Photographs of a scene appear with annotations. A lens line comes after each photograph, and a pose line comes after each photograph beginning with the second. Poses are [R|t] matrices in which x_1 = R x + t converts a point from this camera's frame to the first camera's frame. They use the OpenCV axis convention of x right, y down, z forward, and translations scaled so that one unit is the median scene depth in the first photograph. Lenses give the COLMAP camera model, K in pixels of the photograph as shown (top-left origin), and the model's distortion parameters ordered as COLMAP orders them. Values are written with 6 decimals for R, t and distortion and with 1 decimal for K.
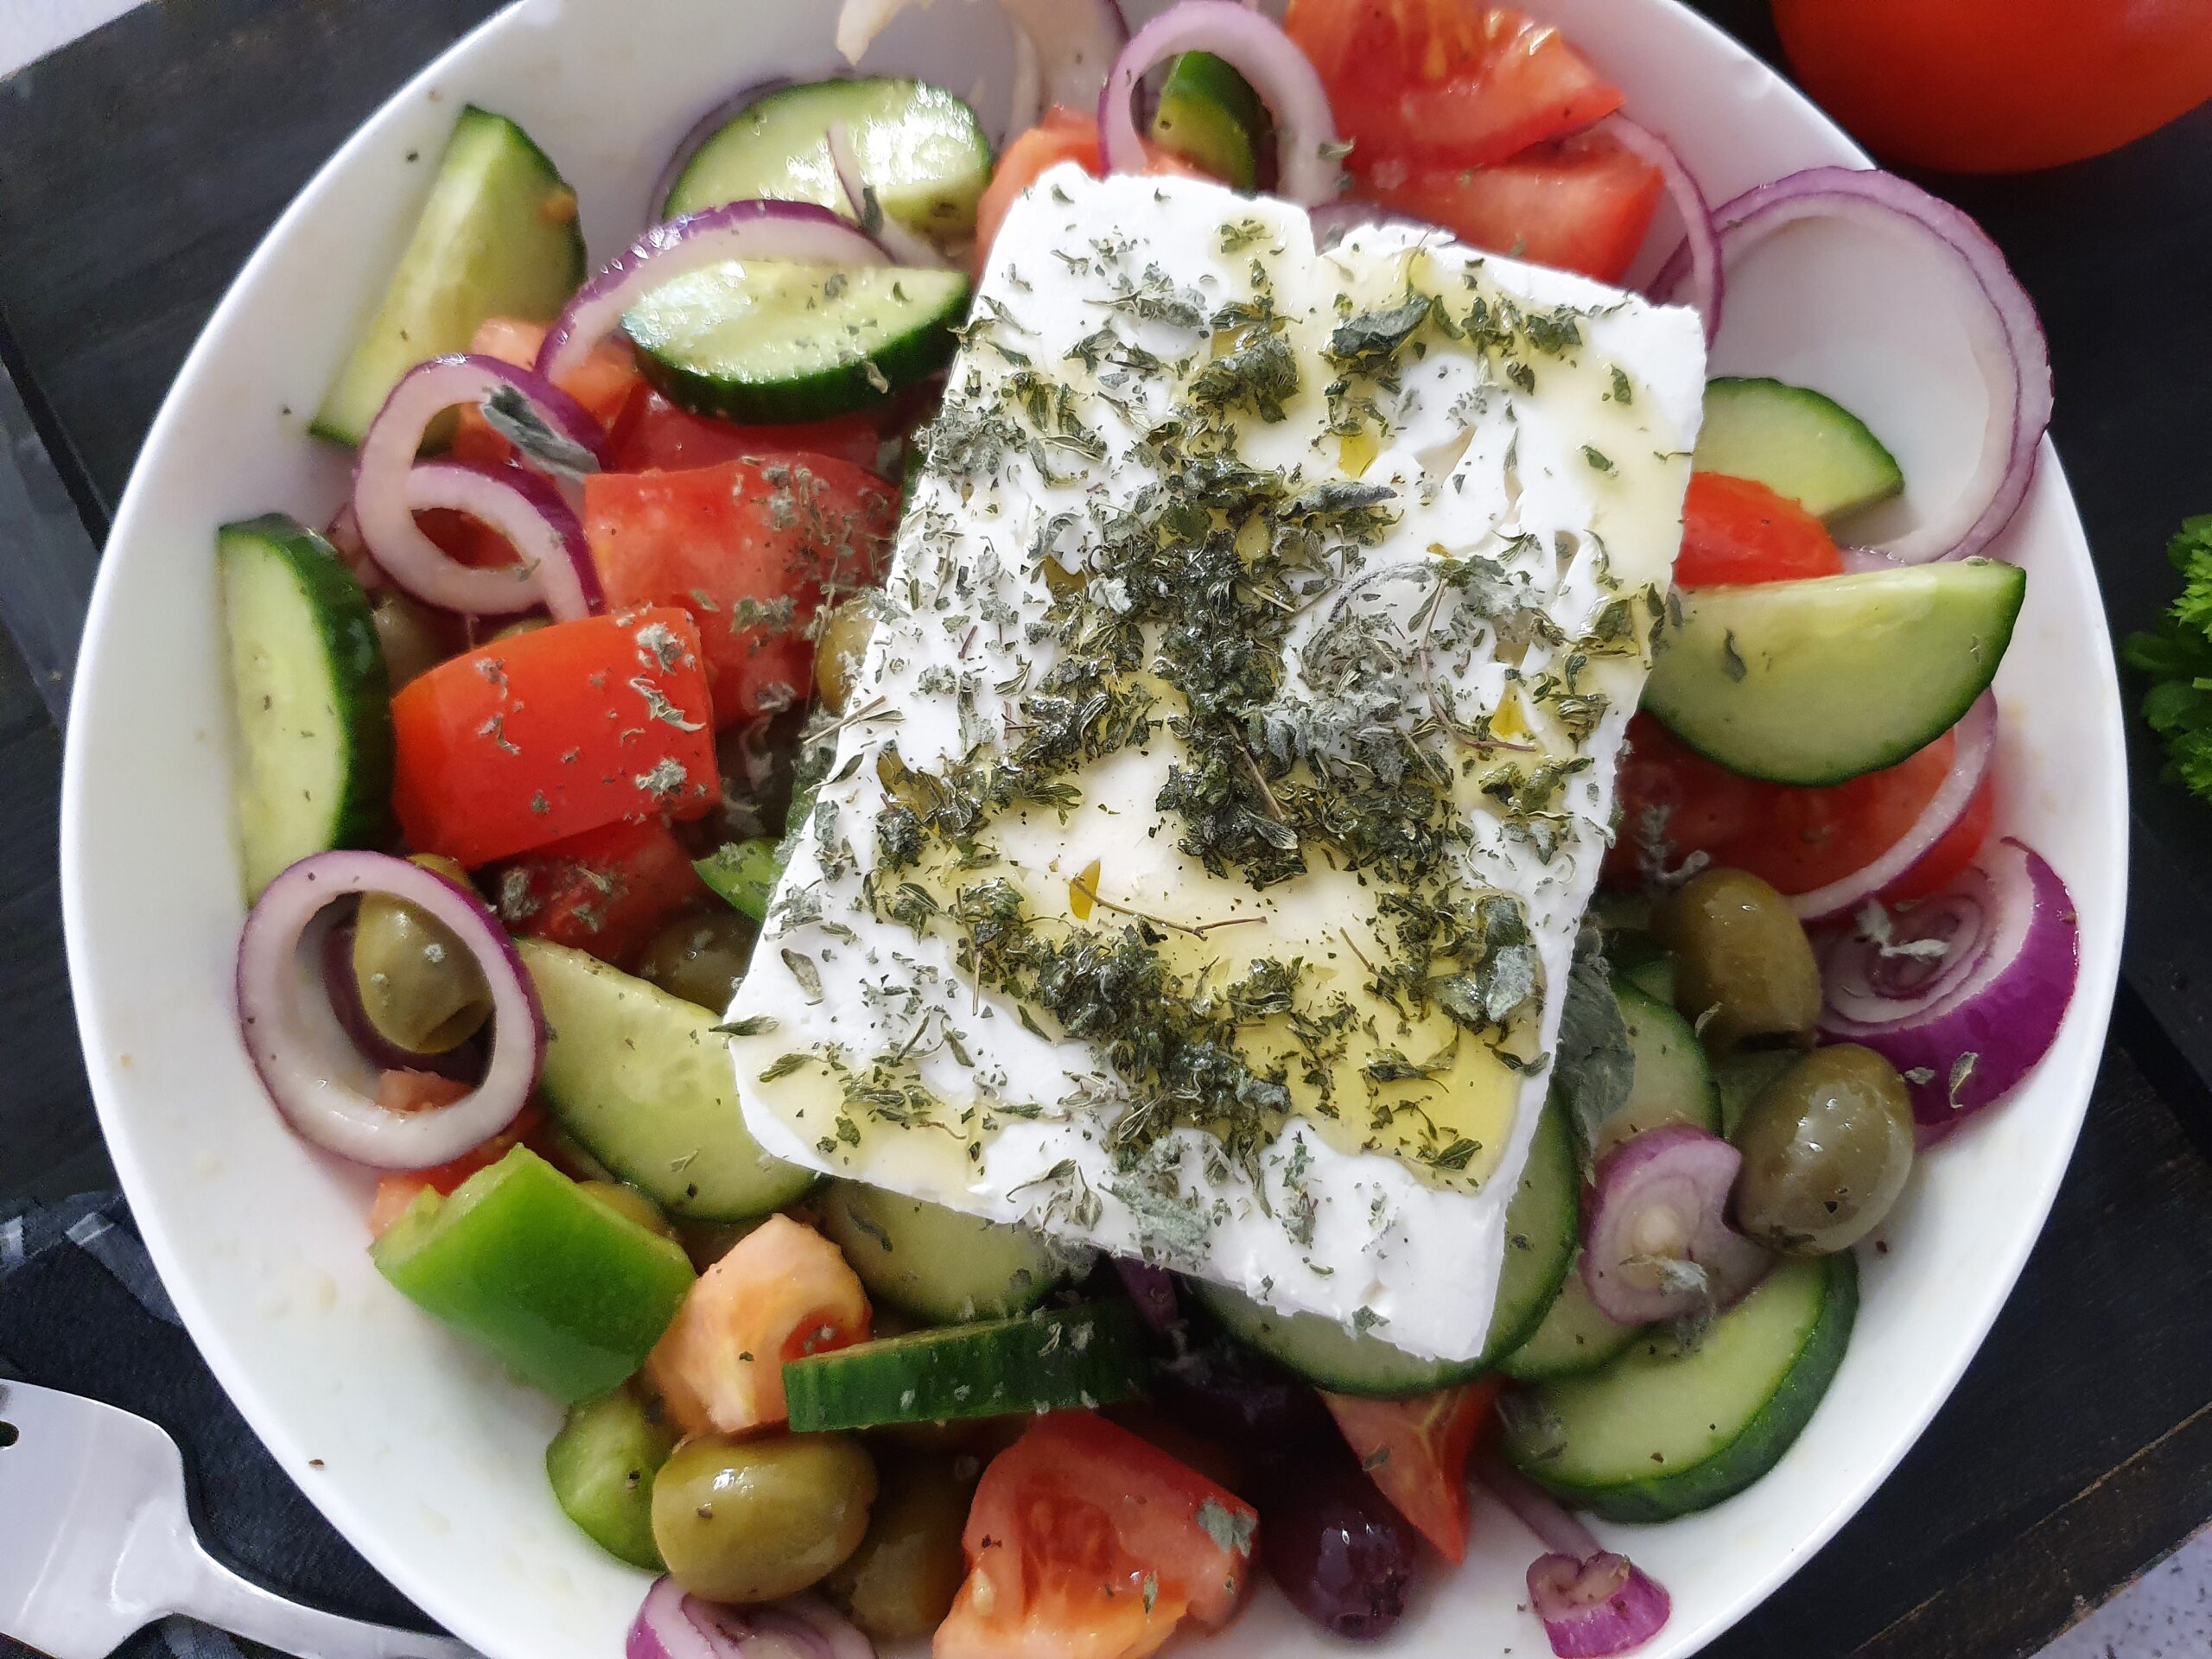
lens RADIAL K [[1706.2, 0, 1106.0], [0, 1706.2, 829.5], [0, 0, 1]] dist [0.056162, -0.001050]
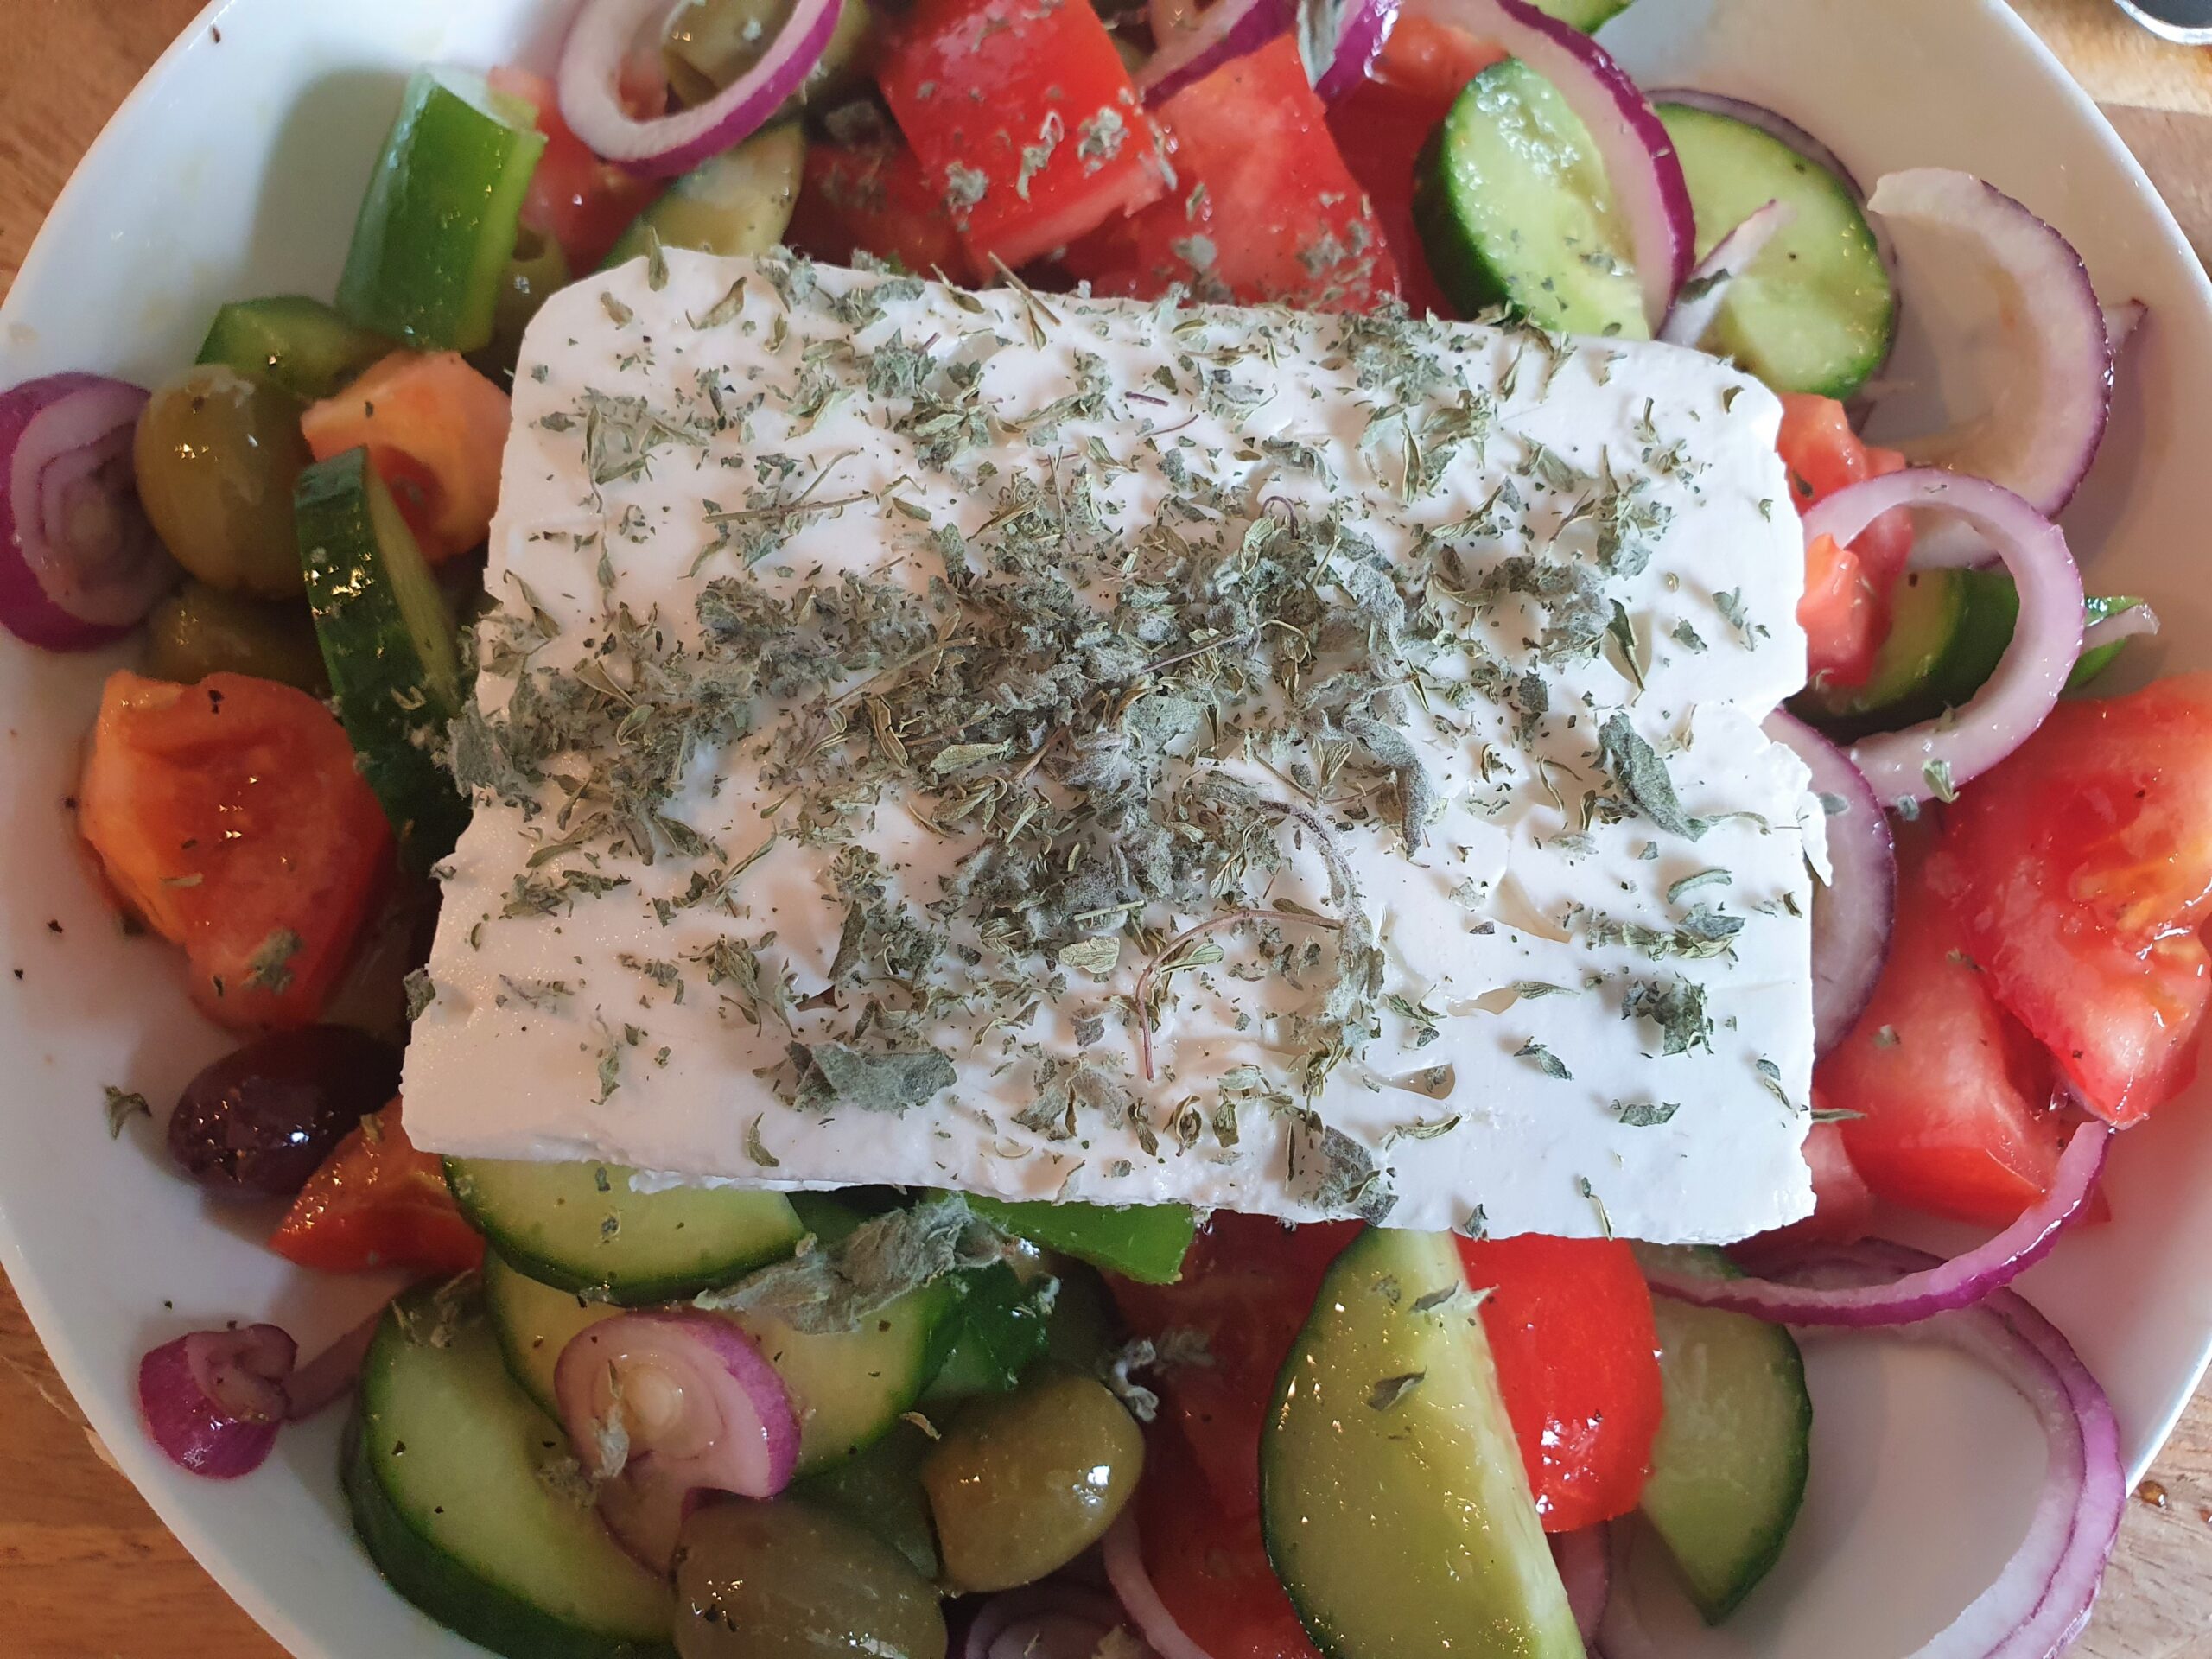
lens RADIAL K [[1736.0, 0, 1106.0], [0, 1736.0, 829.5], [0, 0, 1]] dist [-0.002206, -0.001416]
pose [[0.204985, 0.955994, -0.209898, 0.297594], [-0.963075, 0.235252, 0.130935, -0.153391], [0.174552, 0.175308, 0.968916, 0.206259]]
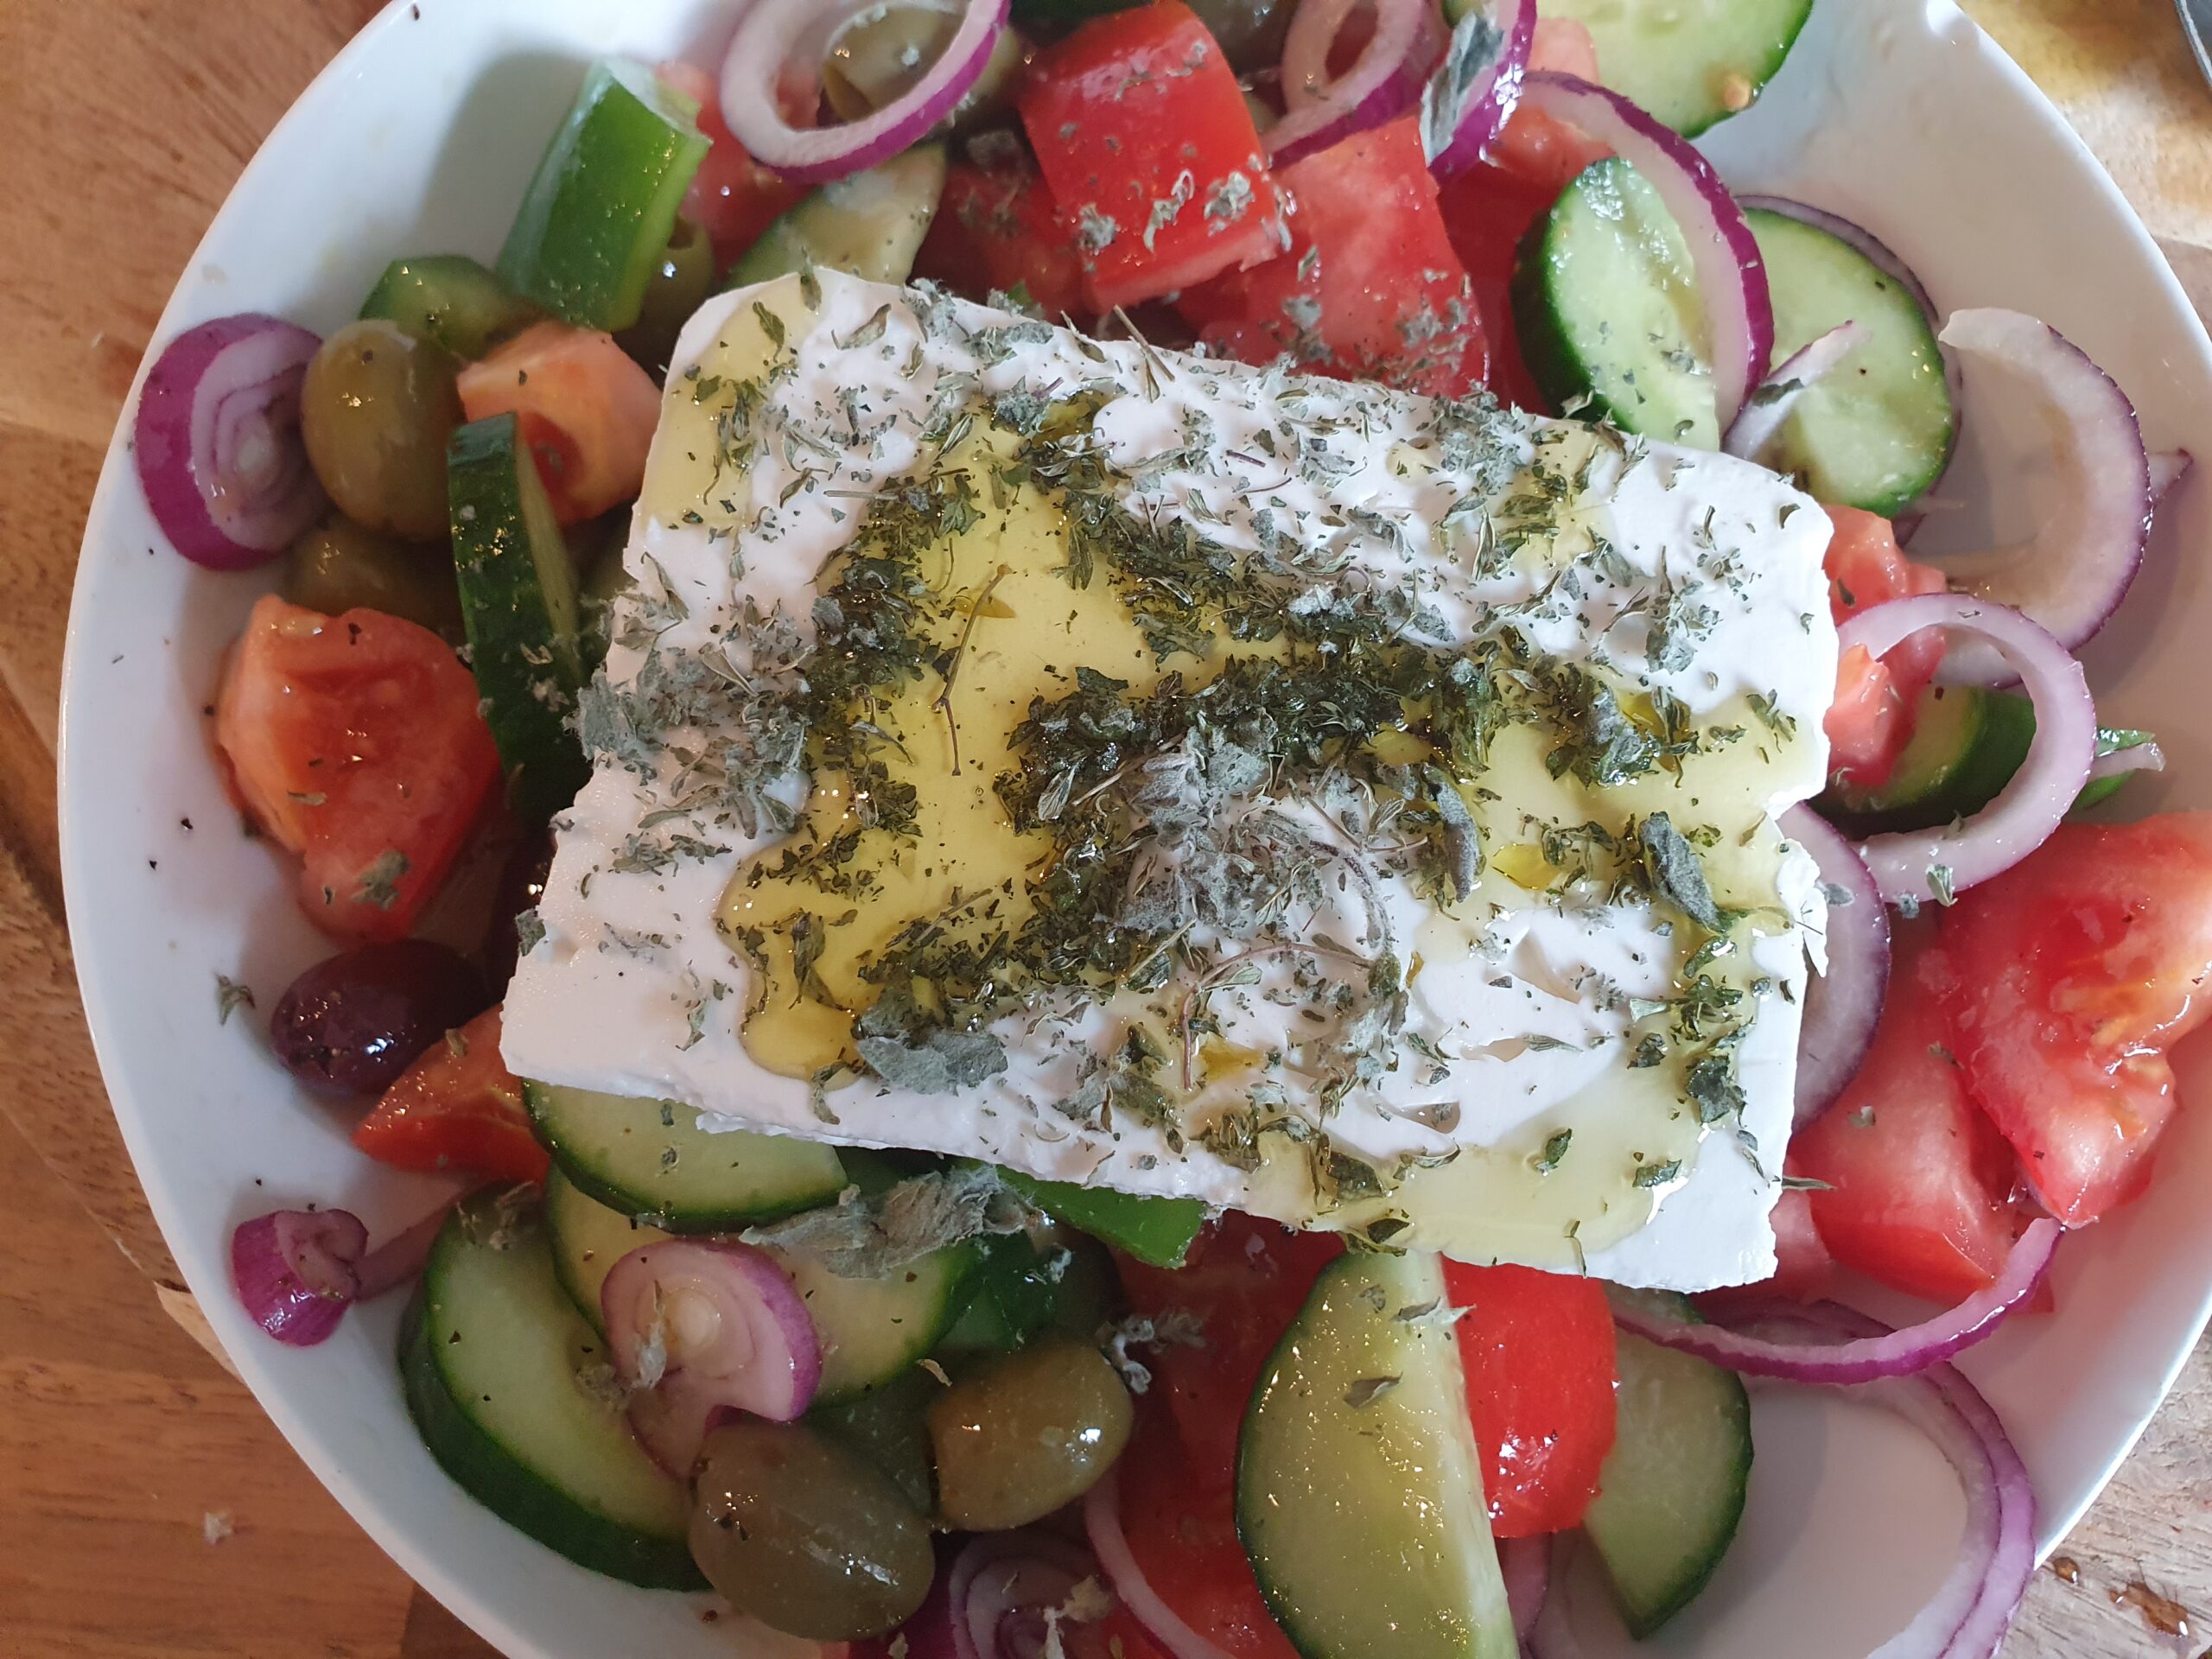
lens RADIAL K [[1703.3, 0, 1106.0], [0, 1703.3, 829.5], [0, 0, 1]] dist [0.001907, 0.001367]
pose [[0.094165, 0.975573, -0.198472, 0.285781], [-0.981143, 0.124739, 0.147641, -0.146614], [0.168792, 0.180827, 0.968923, 0.144249]]
